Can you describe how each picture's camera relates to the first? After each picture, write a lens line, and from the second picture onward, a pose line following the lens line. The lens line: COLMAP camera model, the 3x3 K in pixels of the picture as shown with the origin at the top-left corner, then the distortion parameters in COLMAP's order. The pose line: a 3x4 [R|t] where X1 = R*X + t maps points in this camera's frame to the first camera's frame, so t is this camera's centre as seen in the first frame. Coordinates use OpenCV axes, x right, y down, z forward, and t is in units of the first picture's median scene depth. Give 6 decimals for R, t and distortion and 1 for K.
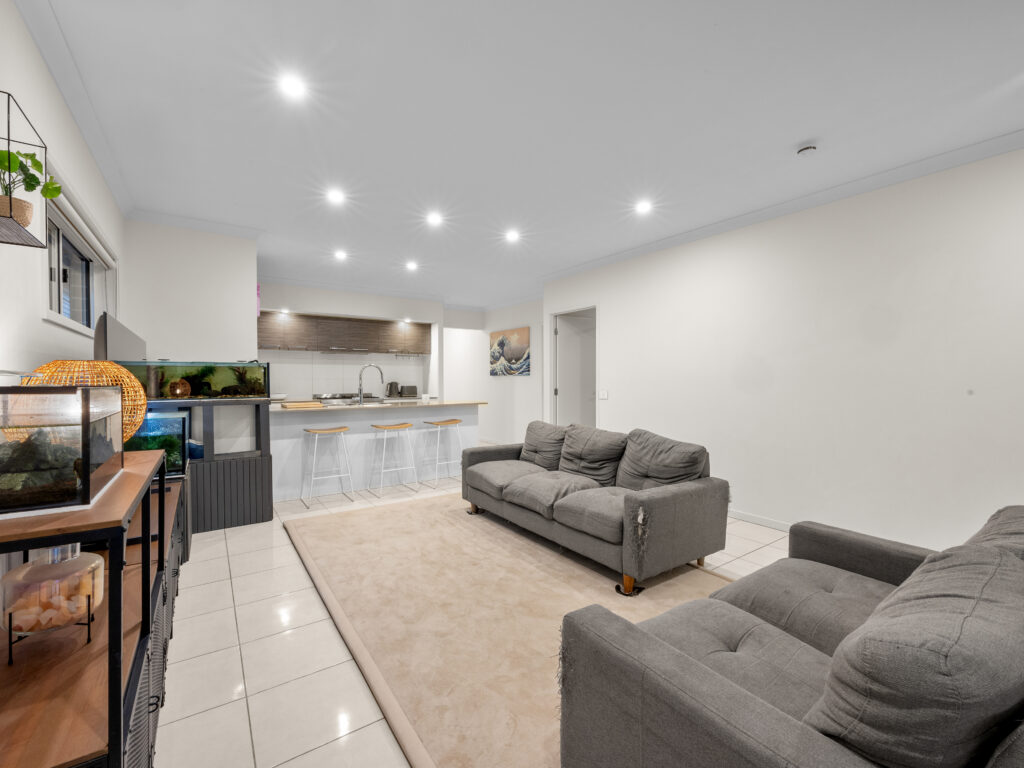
lens RADIAL K [[438.0, 0, 512.4], [0, 438.0, 384.2], [0, 0, 1]] dist [-0.004981, -0.000024]
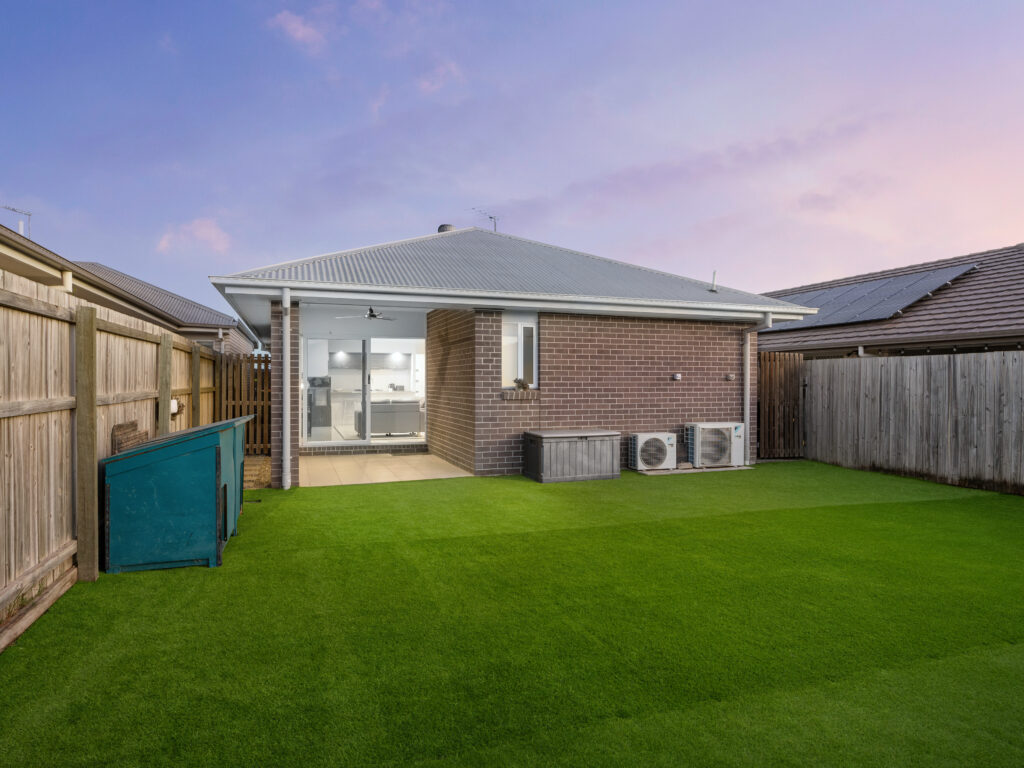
lens RADIAL K [[624.9, 0, 511.5], [0, 624.9, 384.4], [0, 0, 1]] dist [-0.000107, -0.000030]
pose [[0.967426, 0.008744, -0.253003, 1.646000], [-0.011205, 0.999903, -0.008285, 0.026663], [0.252906, 0.010850, 0.967430, -2.705660]]
